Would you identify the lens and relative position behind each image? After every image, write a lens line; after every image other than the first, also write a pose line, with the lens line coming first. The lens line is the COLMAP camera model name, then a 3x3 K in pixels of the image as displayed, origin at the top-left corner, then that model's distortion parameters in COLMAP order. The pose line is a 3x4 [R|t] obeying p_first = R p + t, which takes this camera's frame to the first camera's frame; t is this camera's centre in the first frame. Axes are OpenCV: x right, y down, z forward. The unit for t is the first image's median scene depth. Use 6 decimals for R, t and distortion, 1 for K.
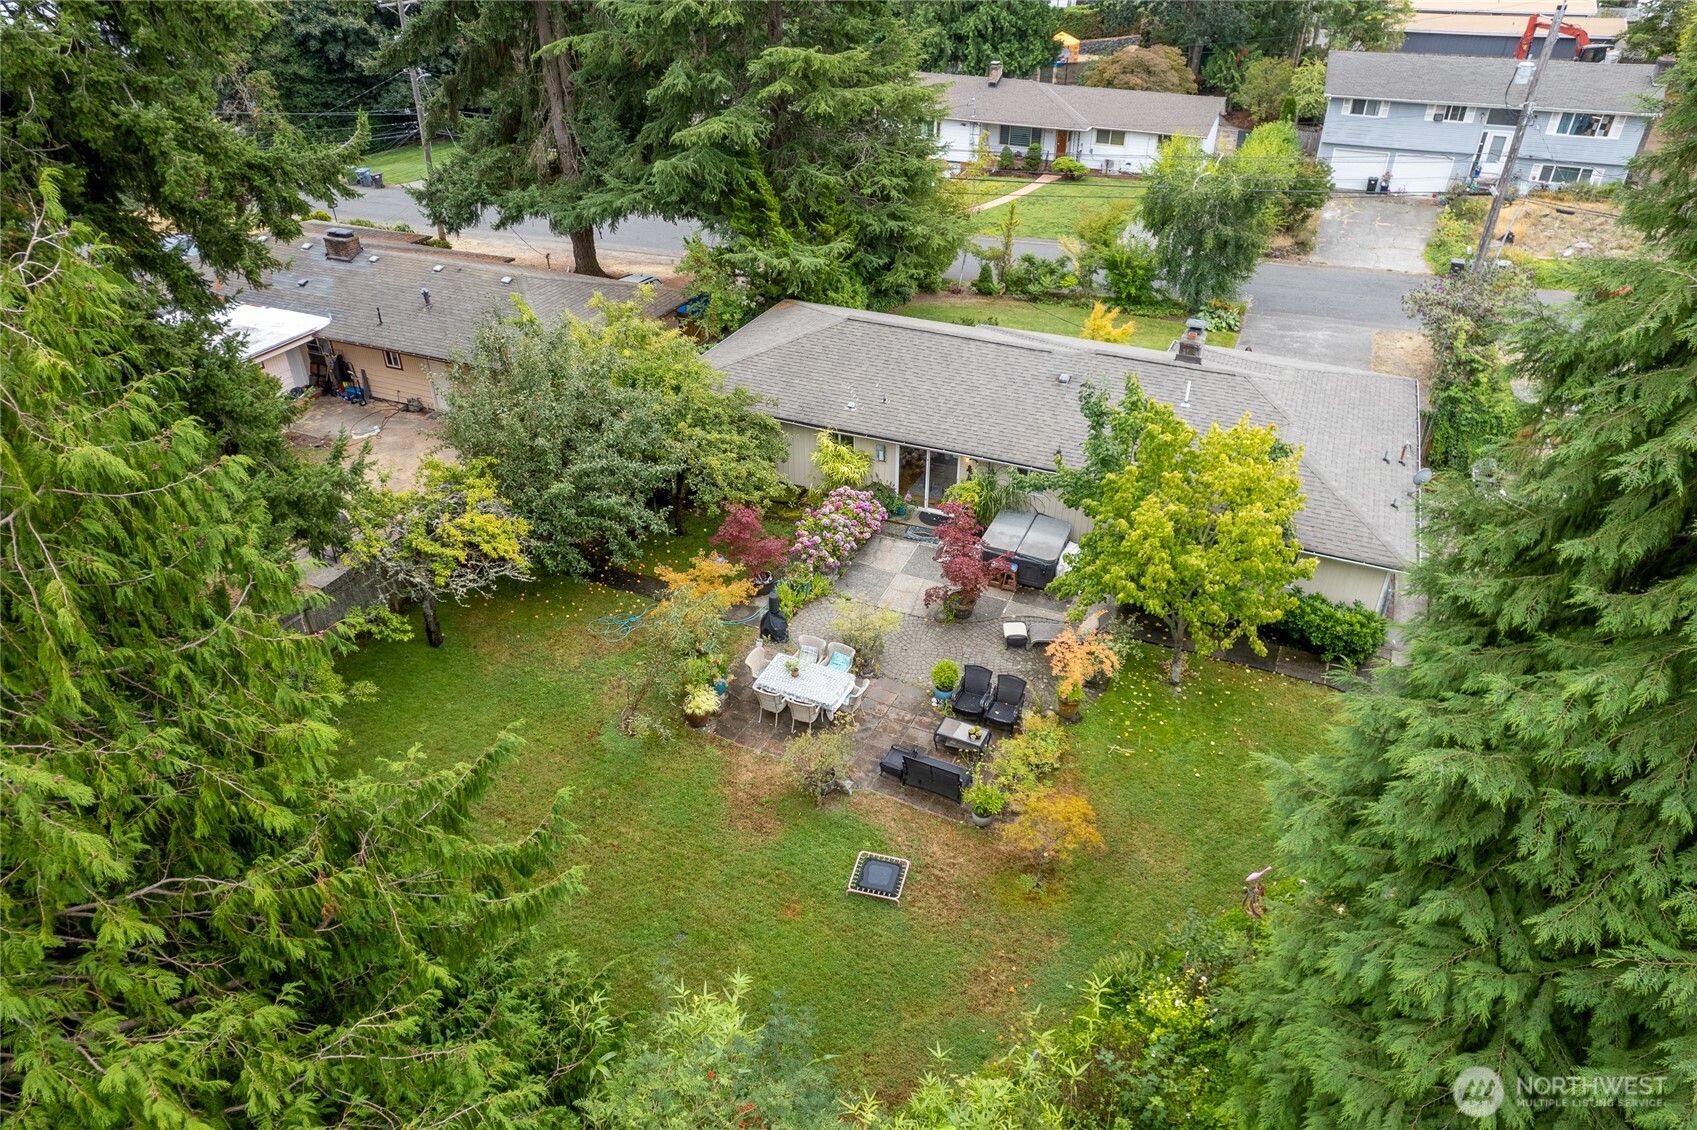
lens RADIAL K [[1089.2, 0, 842.7], [0, 1089.2, 563.8], [0, 0, 1]] dist [-0.077453, 0.066581]
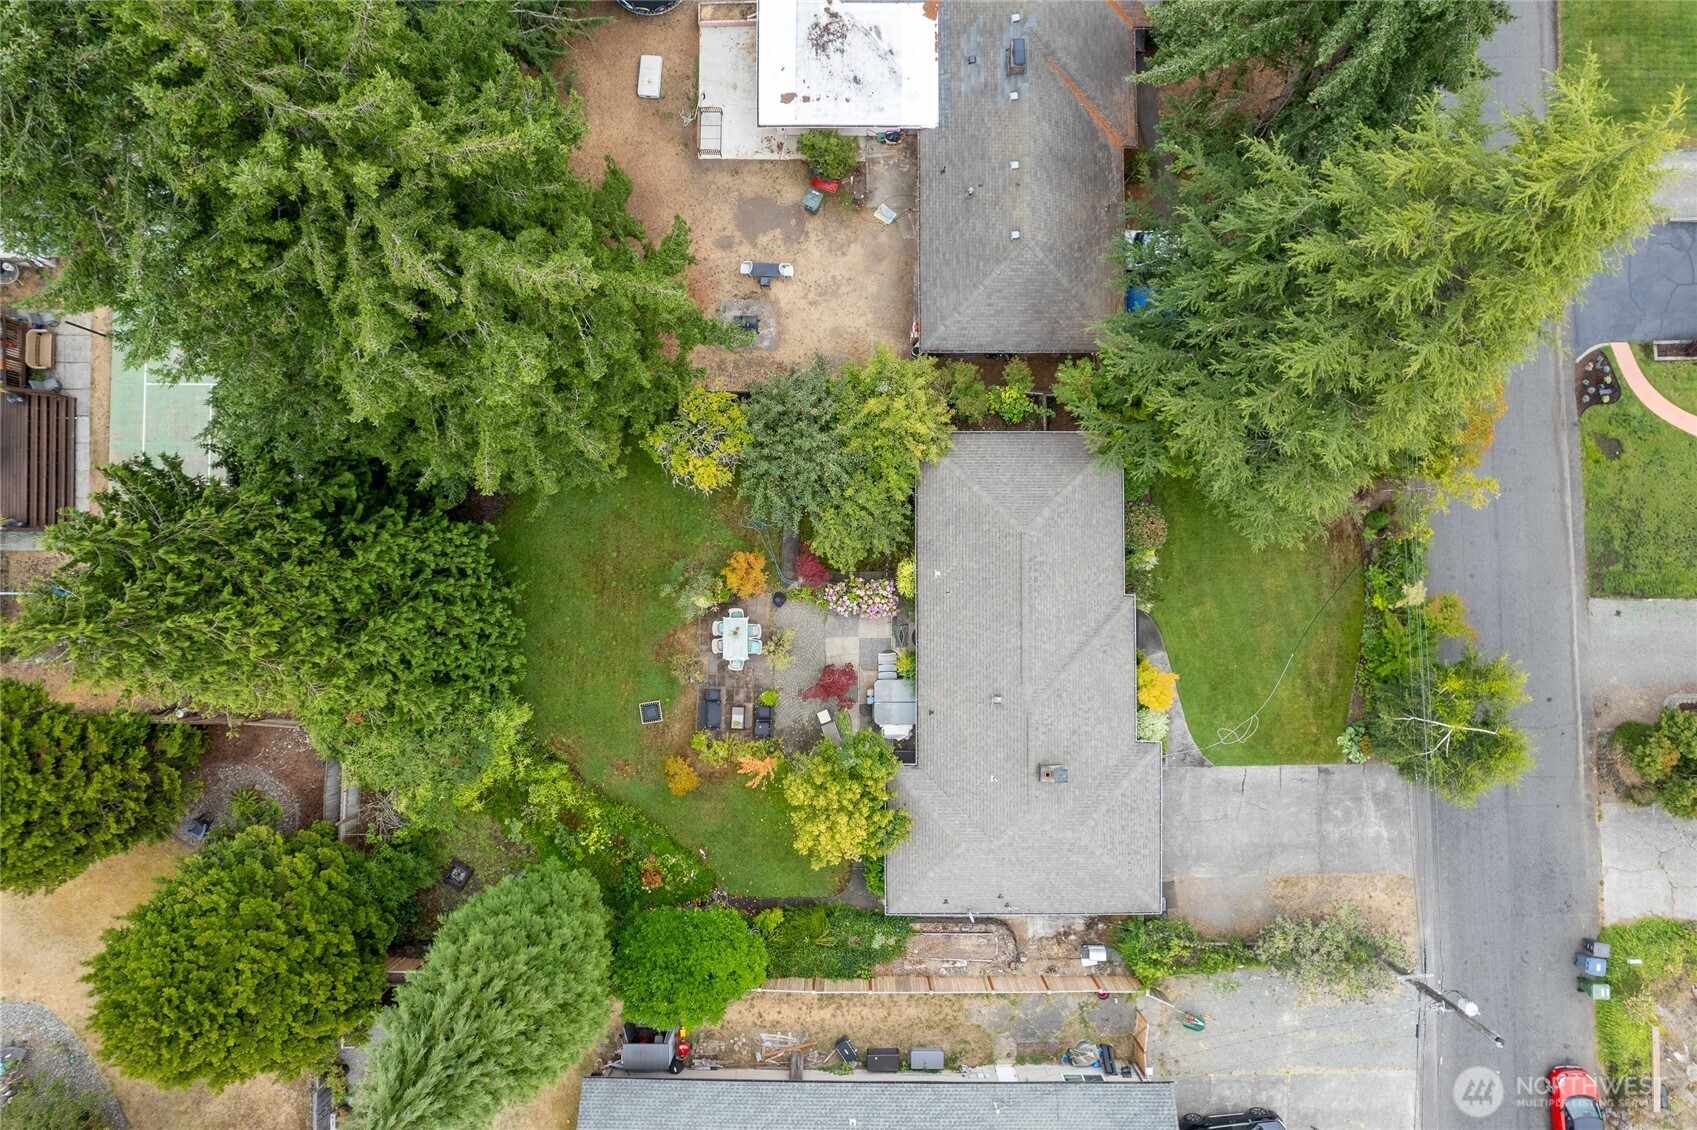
lens RADIAL K [[1089.2, 0, 842.7], [0, 1089.2, 563.8], [0, 0, 1]] dist [-0.077453, 0.066581]
pose [[0.411521, 0.911008, -0.026738, -0.022780], [-0.495458, 0.248240, 0.832405, -1.625891], [0.764965, -0.329305, 0.553522, 0.050274]]
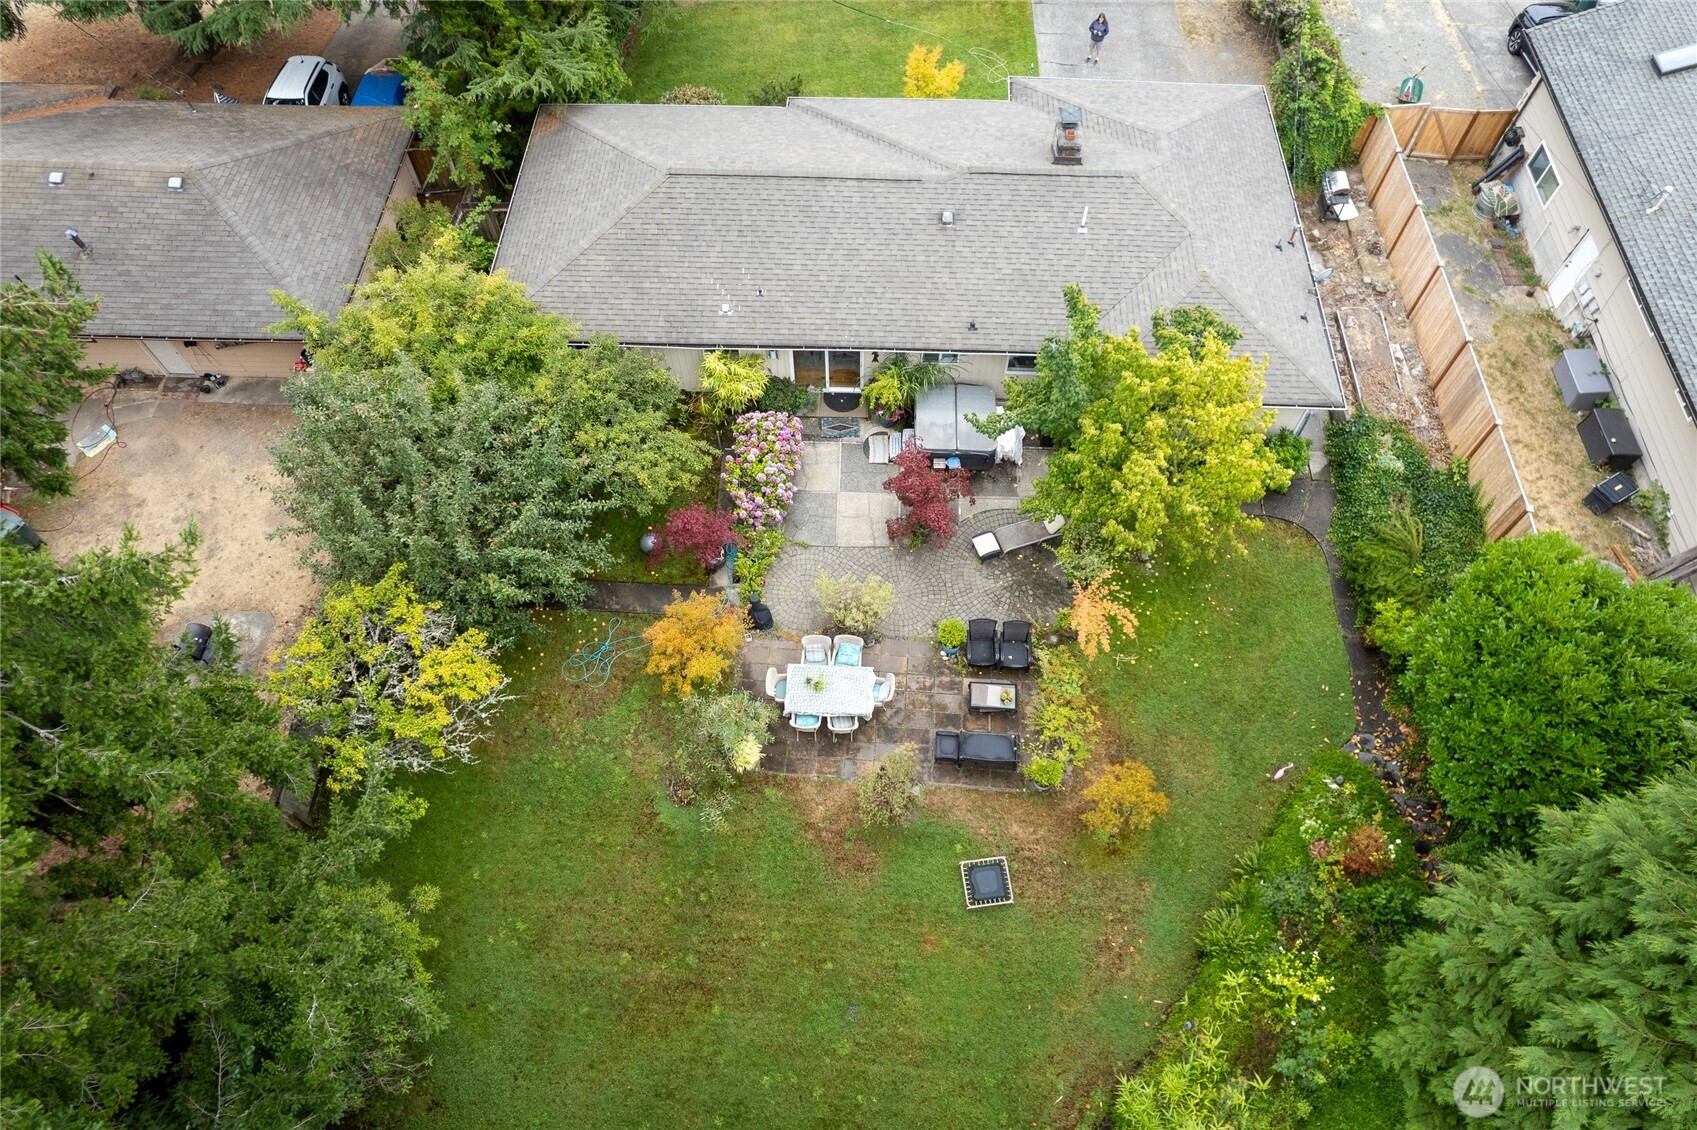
lens RADIAL K [[1089.2, 0, 842.7], [0, 1089.2, 563.8], [0, 0, 1]] dist [-0.077453, 0.066581]
pose [[0.925895, -0.329431, 0.184915, -0.157942], [0.206690, 0.851459, 0.481971, -0.439053], [-0.316224, -0.408035, 0.856452, 0.169169]]
